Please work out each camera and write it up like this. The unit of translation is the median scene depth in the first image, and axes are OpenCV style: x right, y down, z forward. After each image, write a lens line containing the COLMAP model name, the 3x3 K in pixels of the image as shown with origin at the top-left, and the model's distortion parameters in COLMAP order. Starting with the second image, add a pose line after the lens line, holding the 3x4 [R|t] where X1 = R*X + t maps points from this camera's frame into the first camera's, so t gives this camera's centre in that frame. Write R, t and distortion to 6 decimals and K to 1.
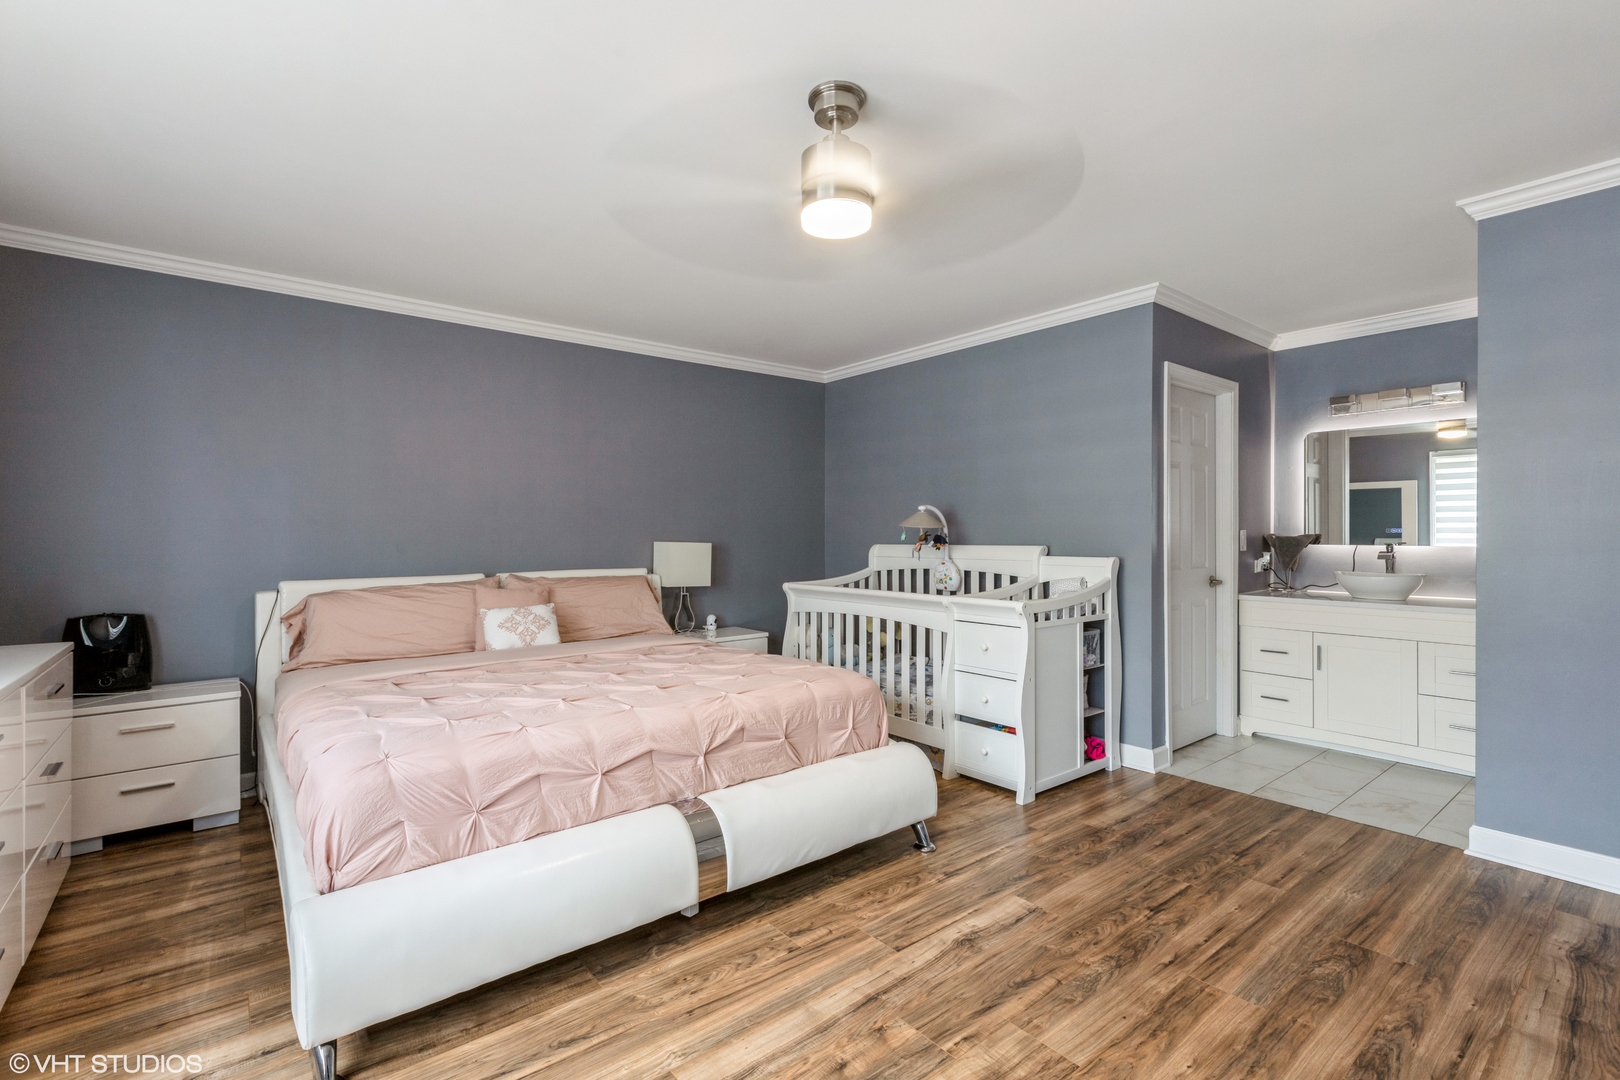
lens RADIAL K [[730.6, 0, 809.2], [0, 730.6, 540.1], [0, 0, 1]] dist [0.002122, 0.000476]
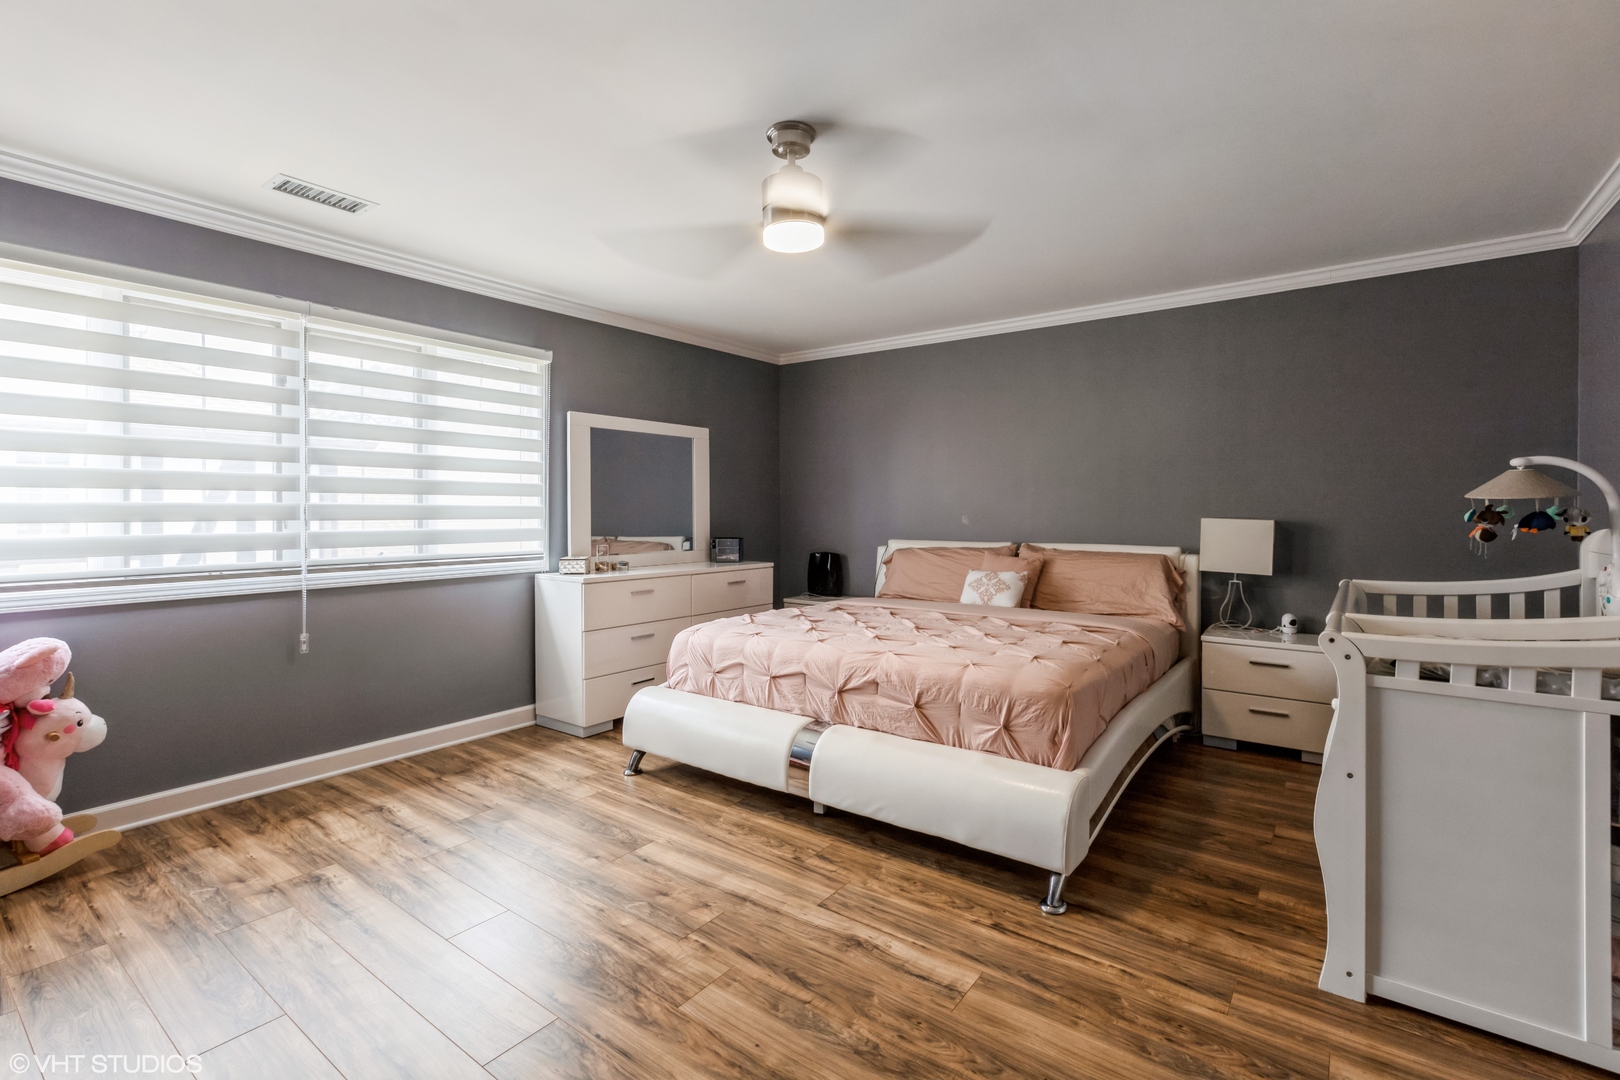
lens RADIAL K [[730.6, 0, 793.8], [0, 730.6, 508.9], [0, 0, 1]] dist [0.002122, 0.000476]
pose [[0.238667, 0.001941, -0.971100, 1.008962], [-0.007686, 0.999970, 0.000110, -0.009225], [0.971071, 0.007438, 0.238675, 0.629035]]
